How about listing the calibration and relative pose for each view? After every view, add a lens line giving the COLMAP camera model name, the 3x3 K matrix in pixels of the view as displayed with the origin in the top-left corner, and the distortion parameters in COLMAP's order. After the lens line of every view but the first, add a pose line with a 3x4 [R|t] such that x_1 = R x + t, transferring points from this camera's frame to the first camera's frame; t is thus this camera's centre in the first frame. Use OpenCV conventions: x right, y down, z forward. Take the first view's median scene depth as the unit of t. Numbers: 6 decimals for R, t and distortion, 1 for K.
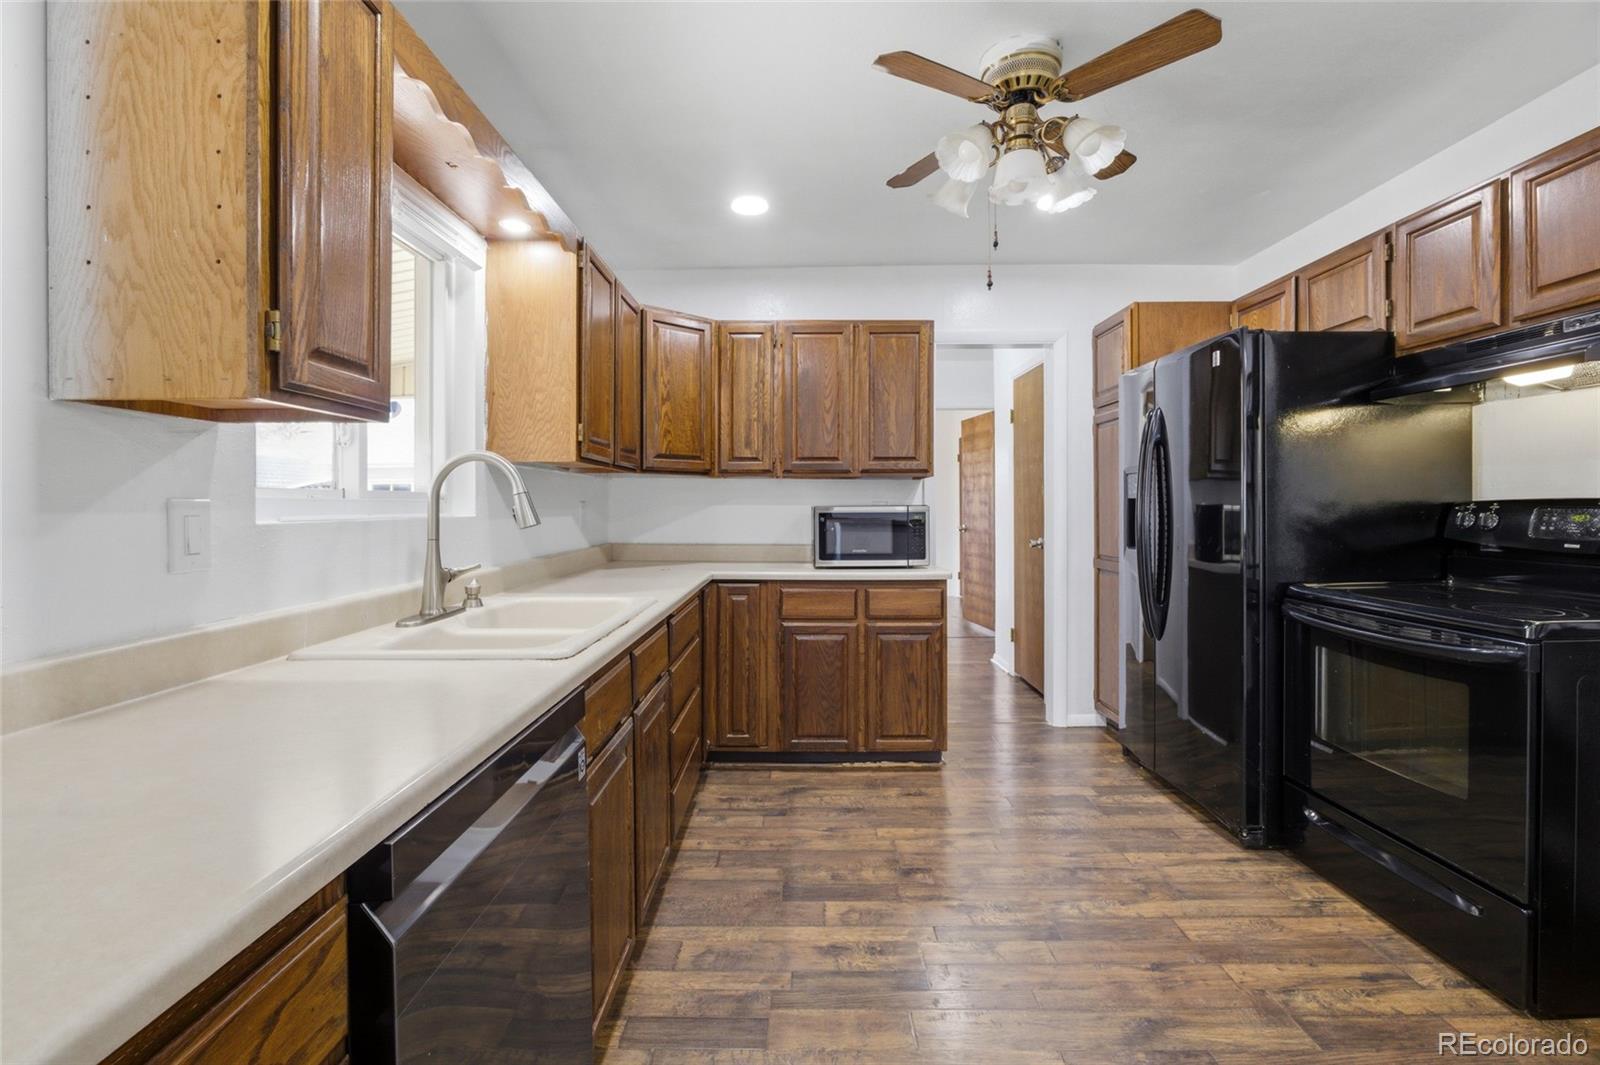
lens RADIAL K [[700.4, 0, 798.3], [0, 700.4, 524.1], [0, 0, 1]] dist [-0.003098, -0.000106]
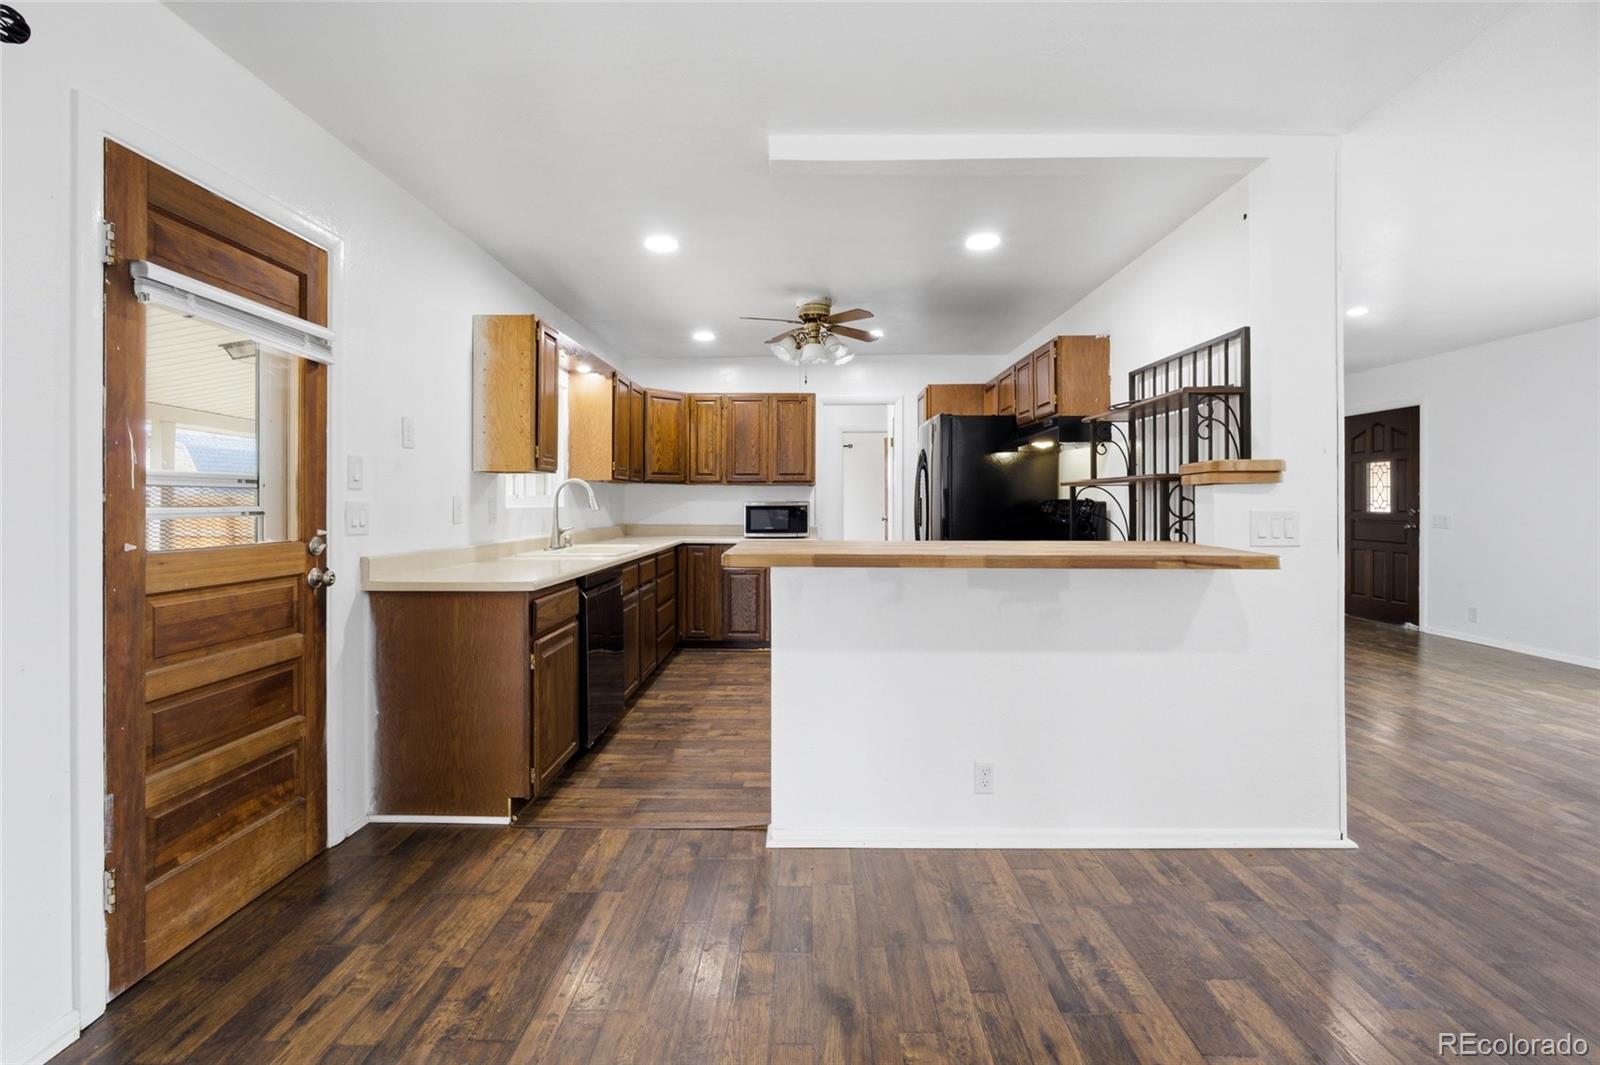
lens RADIAL K [[715.6, 0, 801.7], [0, 715.6, 509.2], [0, 0, 1]] dist [-0.001472, -0.000023]
pose [[0.999974, 0.001271, -0.007164, 0.175217], [-0.001378, 0.999887, -0.014937, 0.017999], [0.007144, 0.014947, 0.999863, -0.750440]]
